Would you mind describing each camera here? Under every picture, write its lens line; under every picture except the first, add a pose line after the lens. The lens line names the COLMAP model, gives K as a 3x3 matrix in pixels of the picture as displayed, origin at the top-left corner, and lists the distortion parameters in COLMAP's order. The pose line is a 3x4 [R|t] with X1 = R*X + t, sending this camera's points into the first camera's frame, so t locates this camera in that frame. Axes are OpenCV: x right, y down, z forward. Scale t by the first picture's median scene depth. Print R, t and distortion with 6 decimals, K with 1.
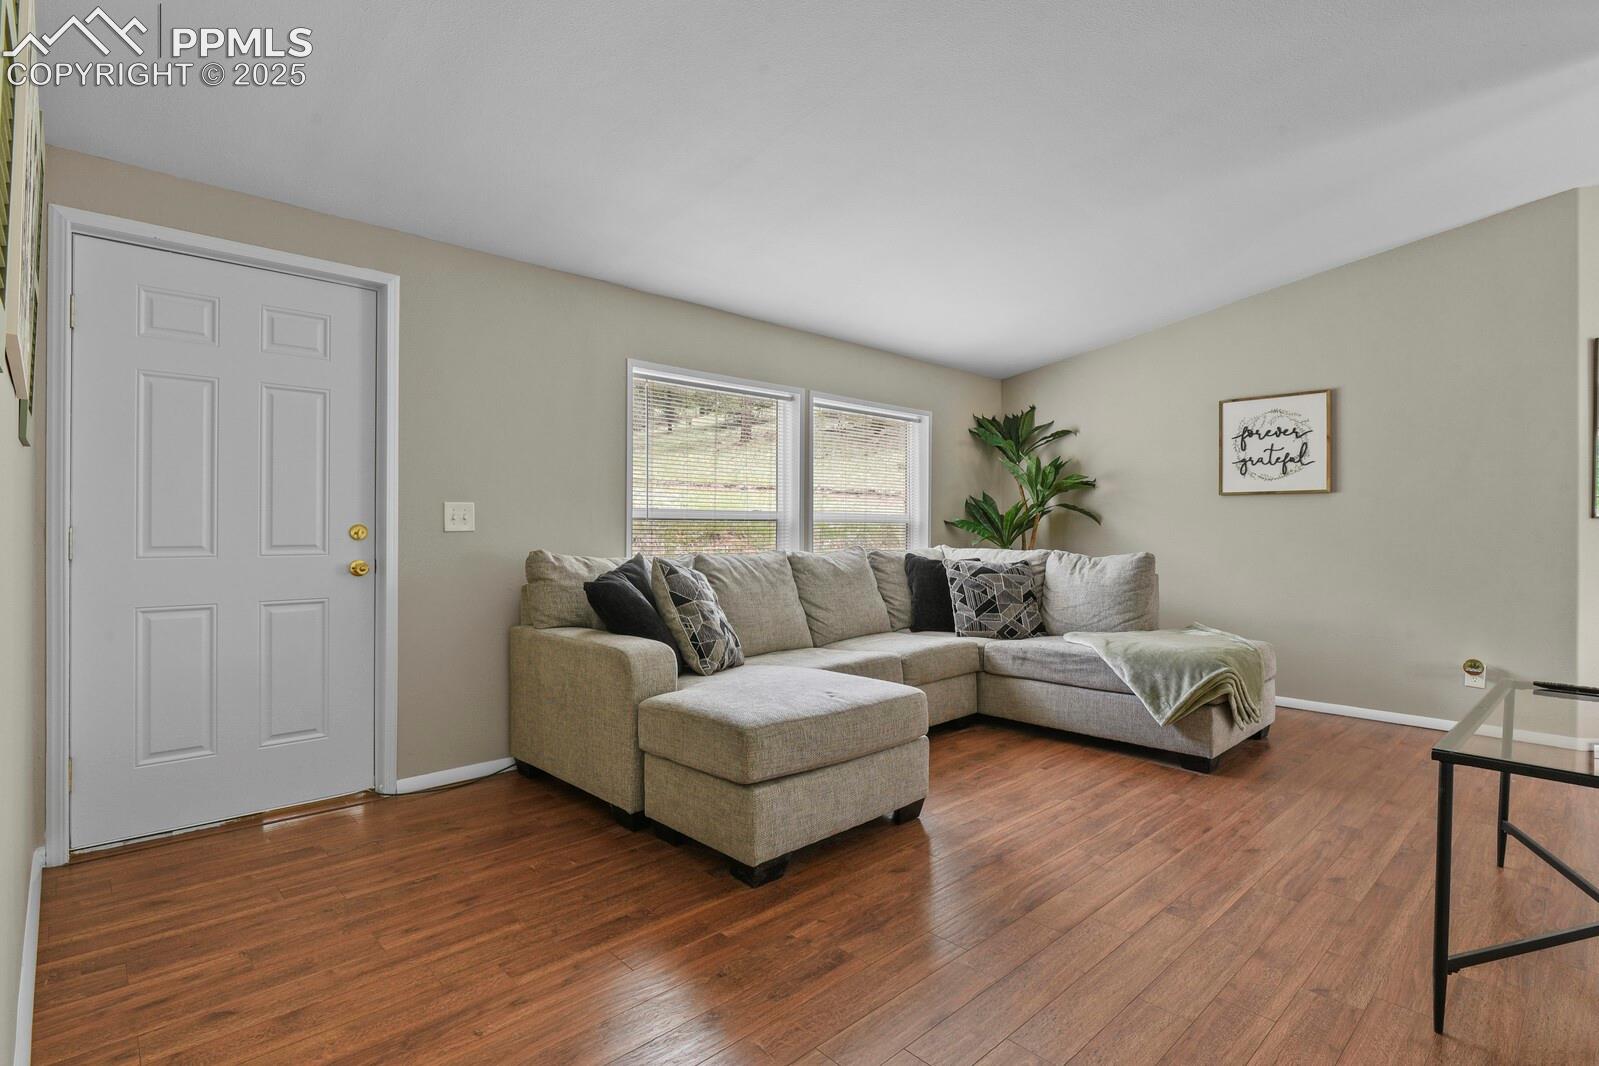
lens RADIAL K [[783.4, 0, 806.0], [0, 783.4, 528.8], [0, 0, 1]] dist [-0.002015, -0.006484]
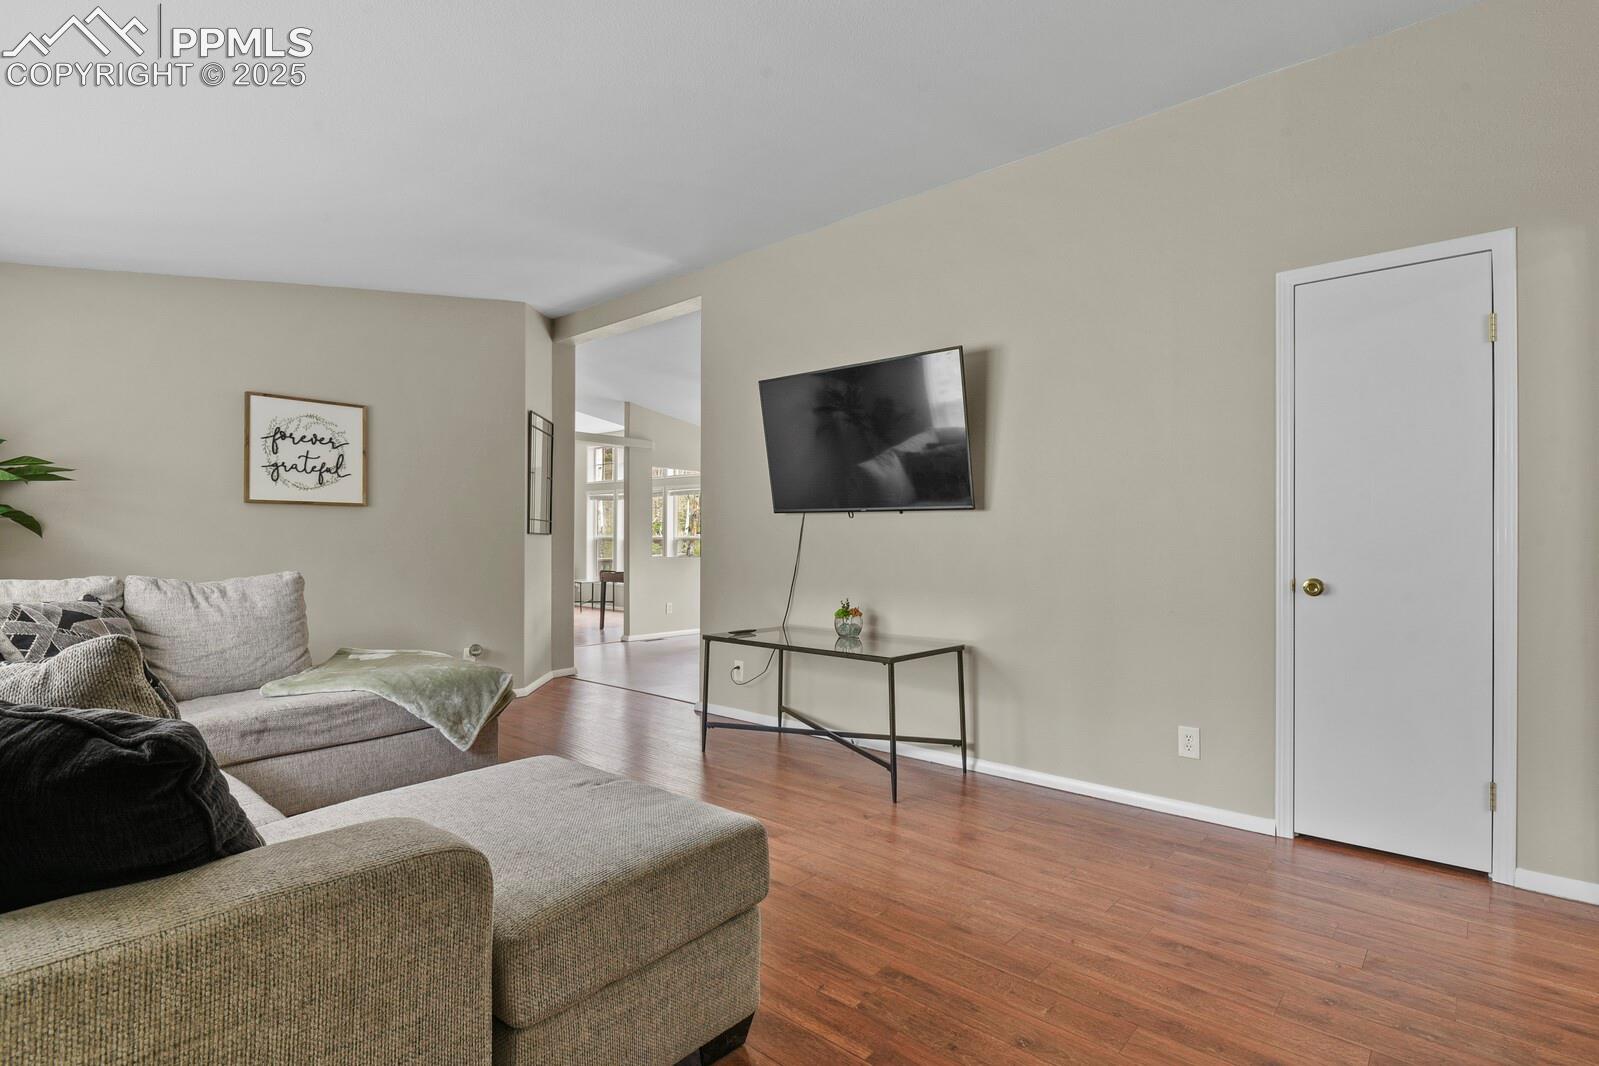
lens RADIAL K [[783.4, 0, 796.5], [0, 783.4, 538.3], [0, 0, 1]] dist [-0.002015, -0.006484]
pose [[-0.100815, -0.003274, 0.994900, -0.426504], [-0.004249, 0.999987, 0.002860, -0.009524], [-0.994896, -0.003939, -0.100827, 0.548198]]
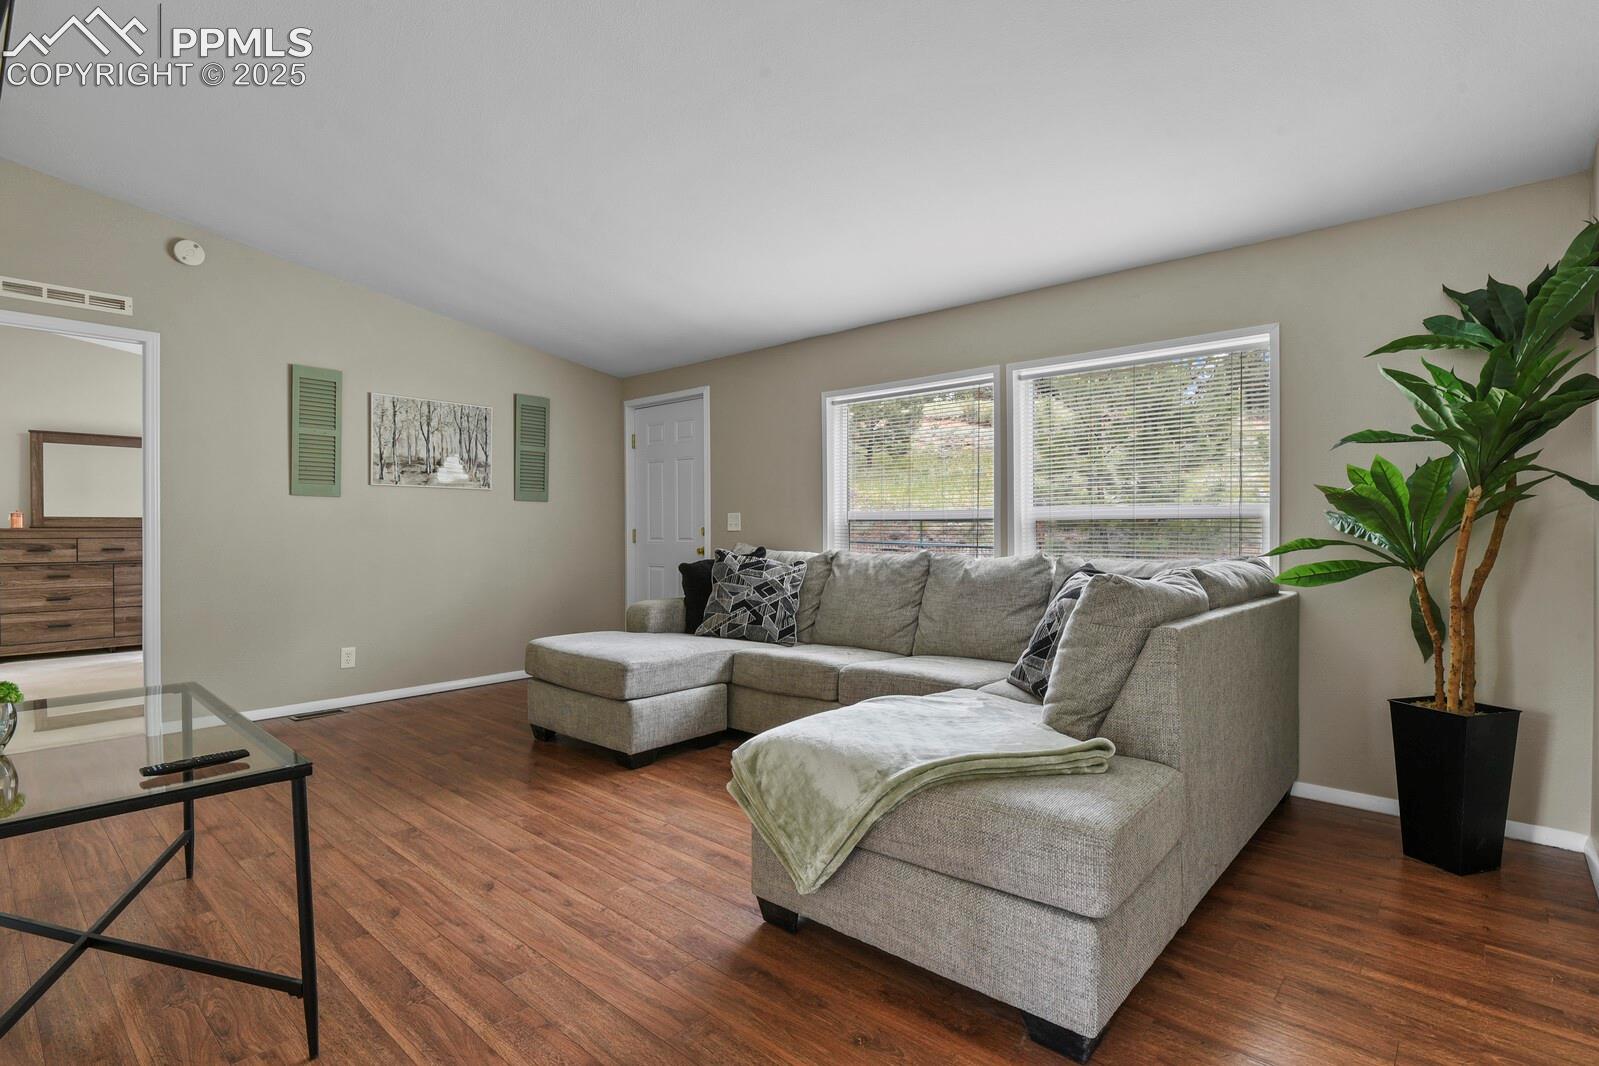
lens RADIAL K [[783.4, 0, 805.4], [0, 783.4, 534.2], [0, 0, 1]] dist [-0.002015, -0.006484]
pose [[0.071133, 0.001369, -0.997466, 0.884653], [0.001170, 0.999998, 0.001456, 0.005534], [0.997466, -0.001270, 0.071131, 0.772263]]
